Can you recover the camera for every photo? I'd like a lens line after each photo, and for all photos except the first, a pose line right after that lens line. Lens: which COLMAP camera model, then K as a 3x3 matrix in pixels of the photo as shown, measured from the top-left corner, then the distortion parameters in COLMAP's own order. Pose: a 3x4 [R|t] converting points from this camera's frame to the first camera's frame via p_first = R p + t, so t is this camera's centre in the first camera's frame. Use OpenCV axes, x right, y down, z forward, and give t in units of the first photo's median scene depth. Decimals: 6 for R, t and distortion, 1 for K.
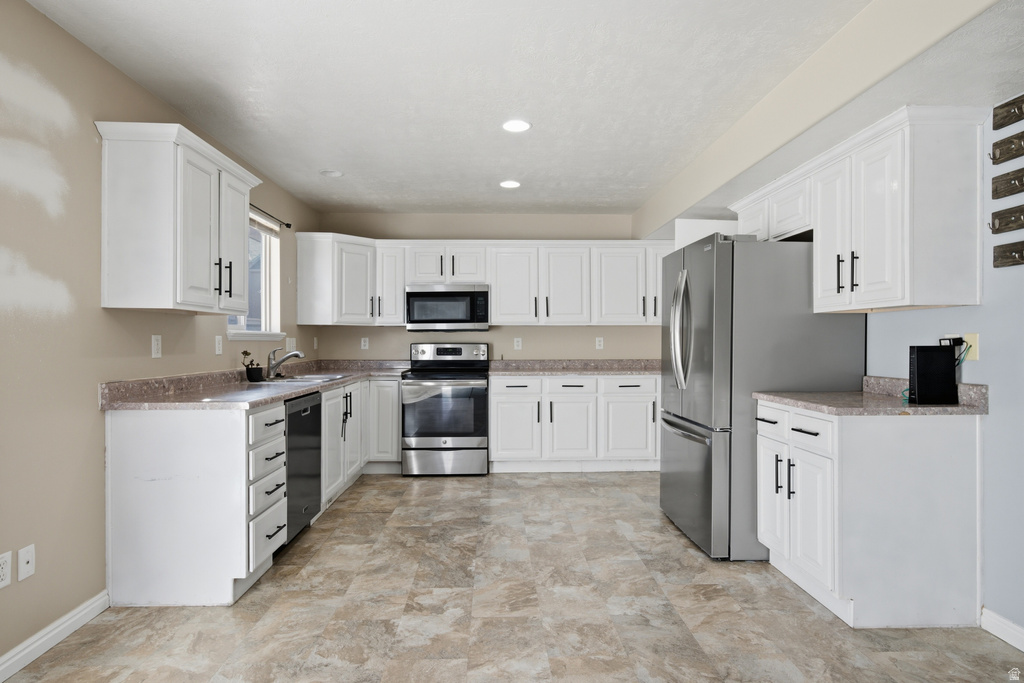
lens RADIAL K [[564.3, 0, 506.0], [0, 564.3, 345.3], [0, 0, 1]] dist [0.004066, 0.000614]
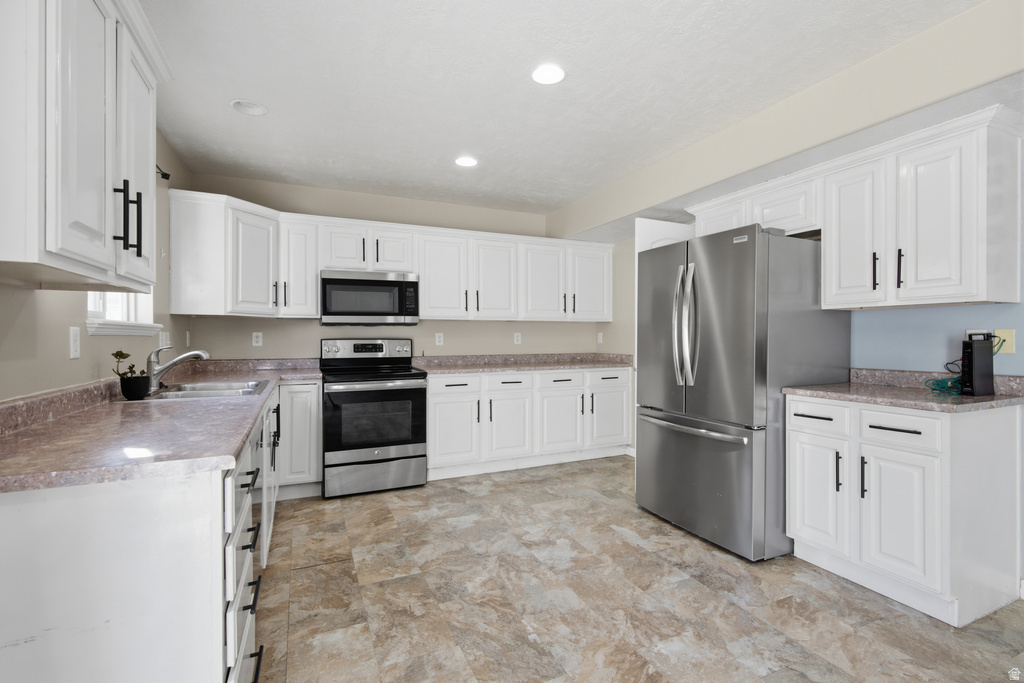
lens RADIAL K [[468.0, 0, 510.1], [0, 468.0, 339.8], [0, 0, 1]] dist [0.001637, 0.000890]
pose [[0.921800, -0.002615, 0.387658, -0.281379], [0.002903, 0.999996, -0.000157, -0.001817], [-0.387656, 0.001270, 0.921803, 0.369162]]
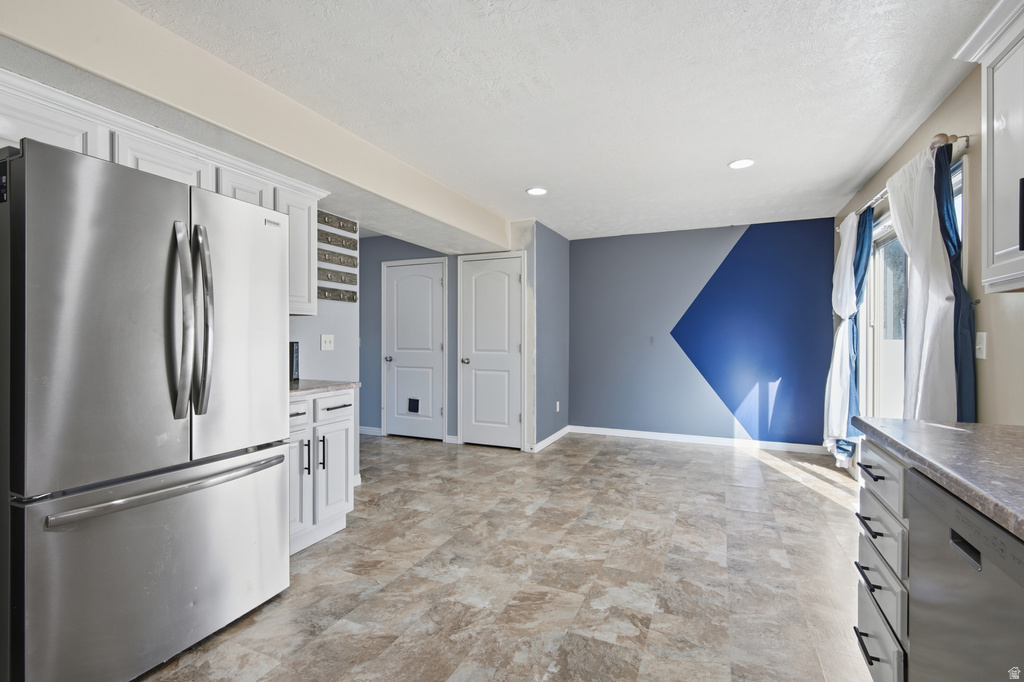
lens RADIAL K [[468.0, 0, 510.1], [0, 468.0, 339.3], [0, 0, 1]] dist [0.001637, 0.000890]
pose [[-0.901738, -0.002249, 0.432277, -0.221197], [0.001004, 0.999973, 0.007297, -0.010380], [-0.432282, 0.007014, -0.901711, 1.305696]]
